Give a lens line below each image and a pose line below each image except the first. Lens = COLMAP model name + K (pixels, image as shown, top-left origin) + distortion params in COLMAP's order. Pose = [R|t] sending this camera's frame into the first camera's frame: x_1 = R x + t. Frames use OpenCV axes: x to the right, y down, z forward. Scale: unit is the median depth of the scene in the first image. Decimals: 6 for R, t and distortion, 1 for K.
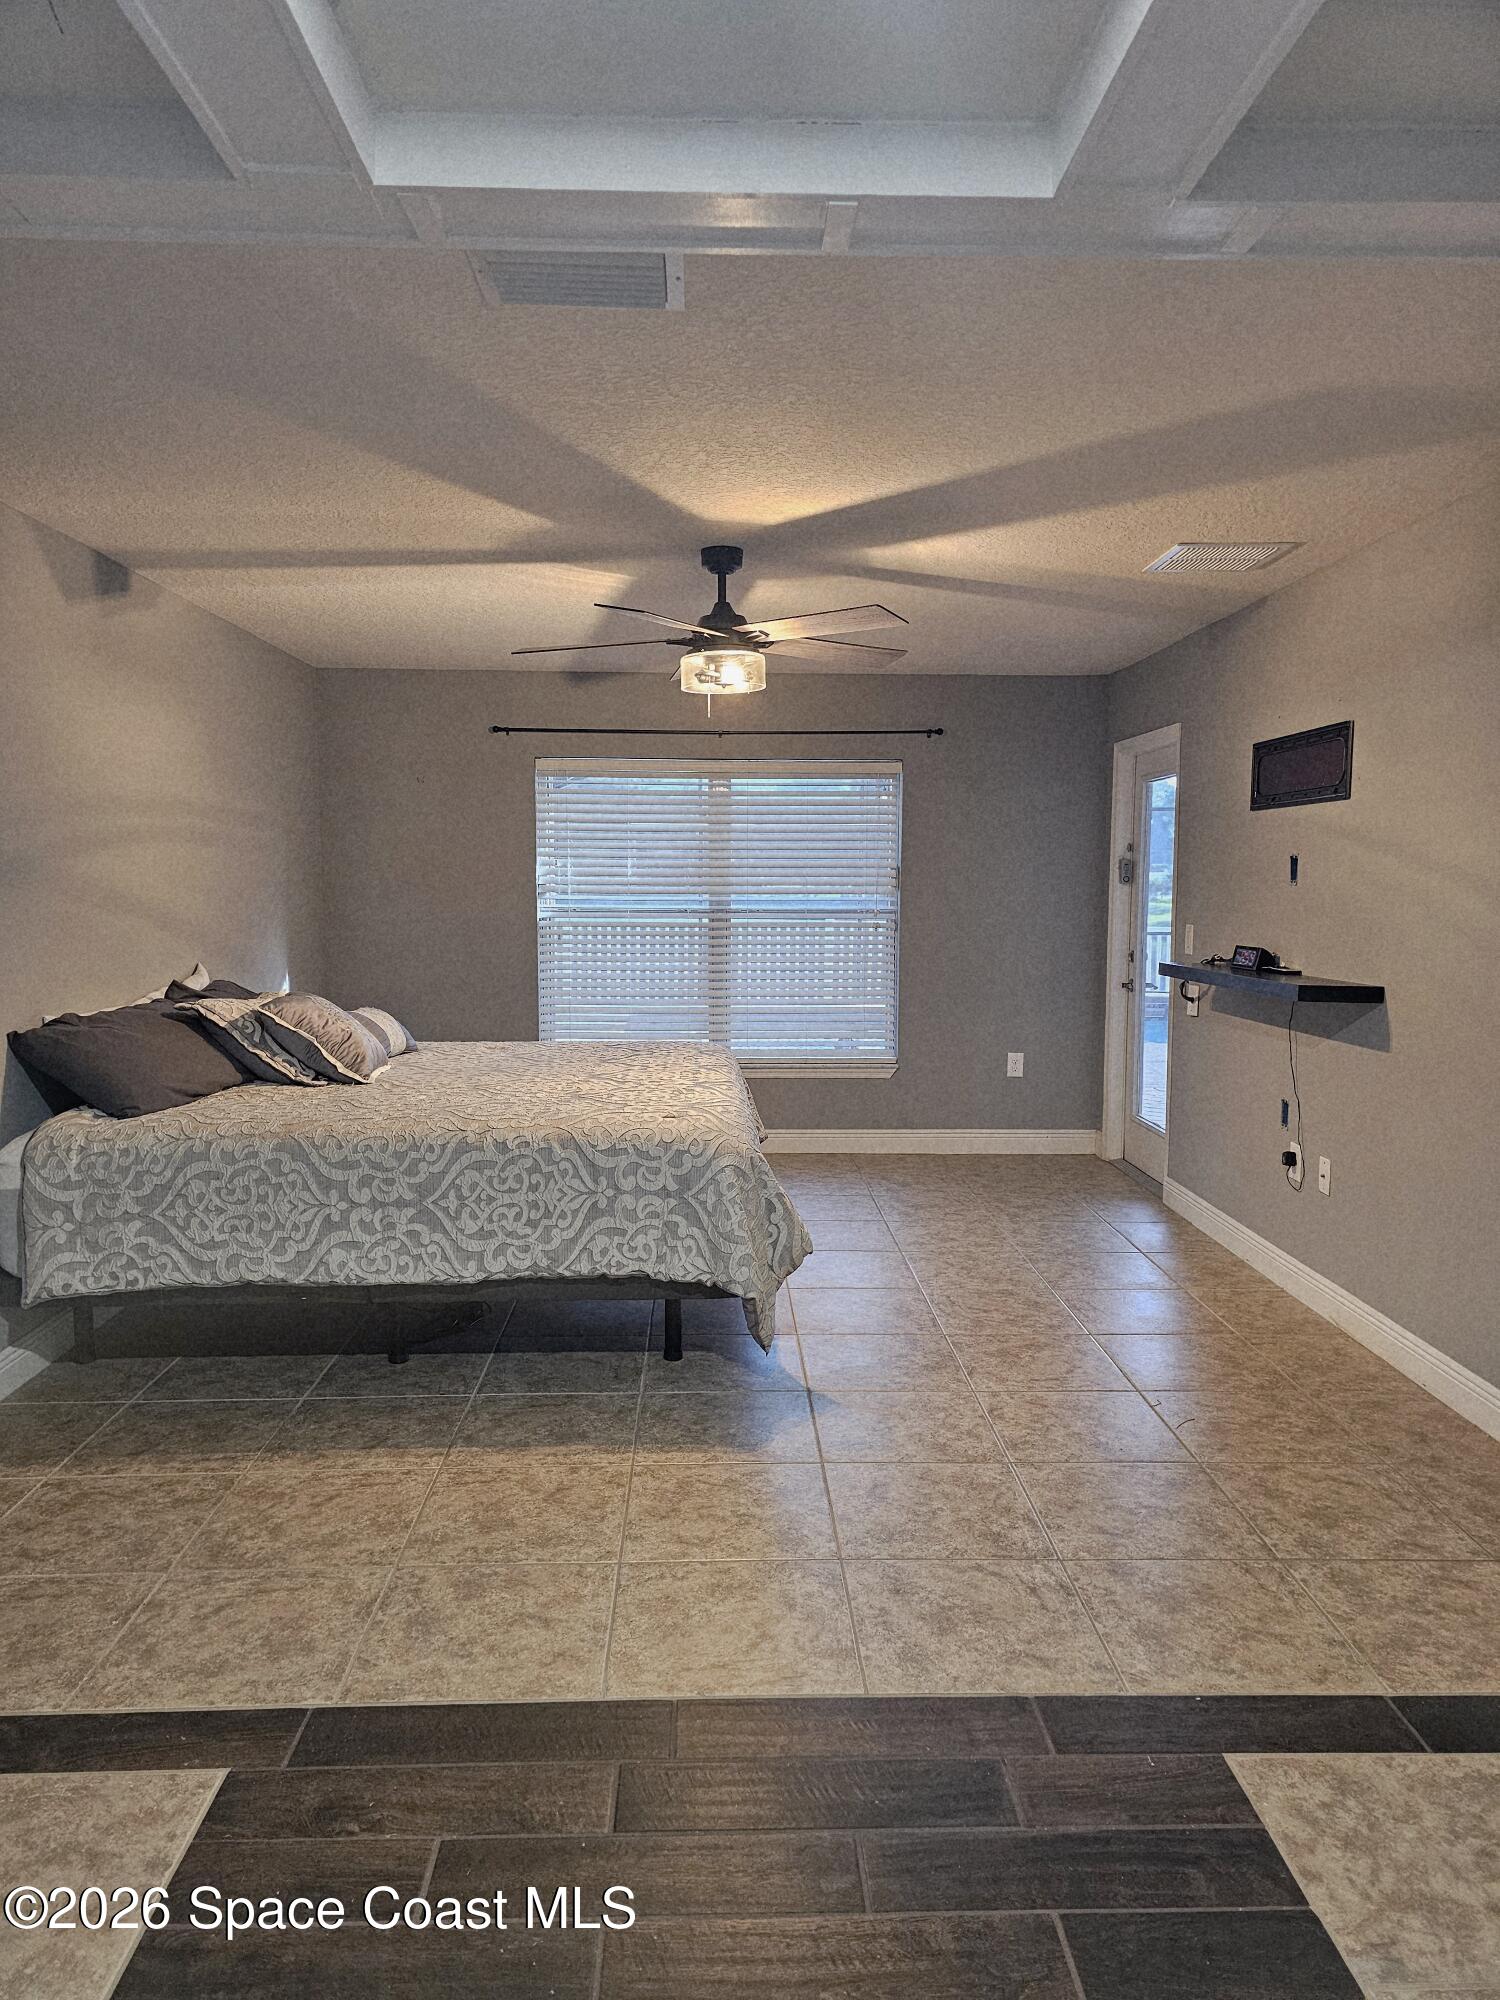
lens RADIAL K [[1362.6, 0, 750.0], [0, 1362.6, 1000.0], [0, 0, 1]] dist [0.032613, -0.004956]
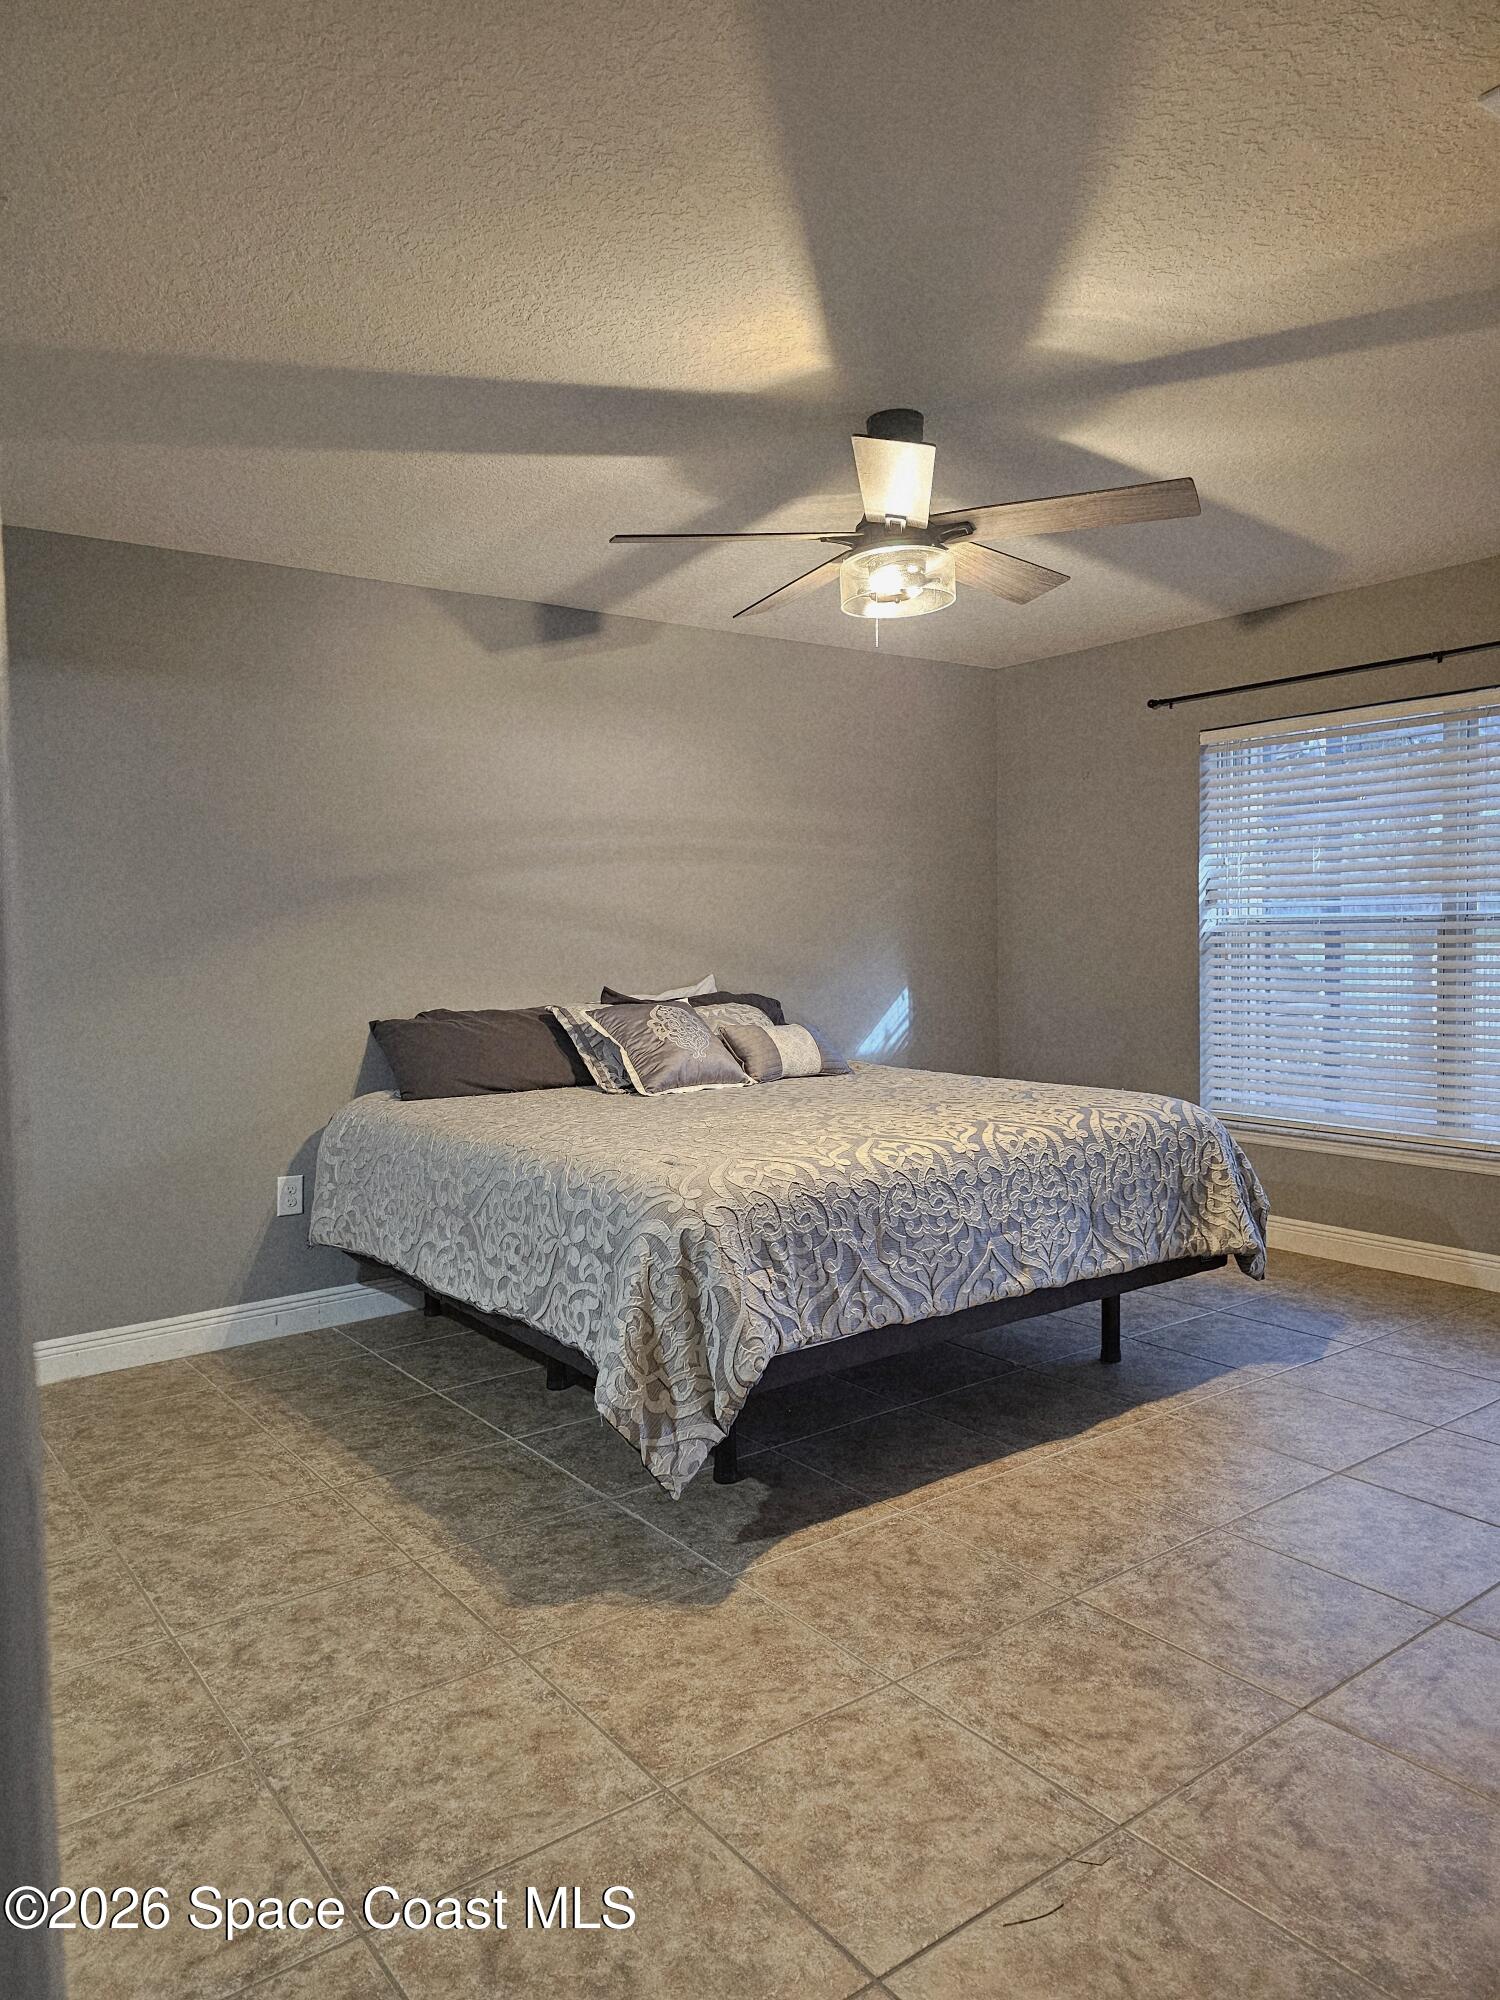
lens RADIAL K [[1362.6, 0, 750.0], [0, 1362.6, 1000.0], [0, 0, 1]] dist [0.032613, -0.004956]
pose [[0.560071, 0.027156, -0.828000, 0.648758], [-0.051072, 0.998693, -0.001792, -0.010853], [0.826869, 0.043291, 0.560726, 0.619023]]
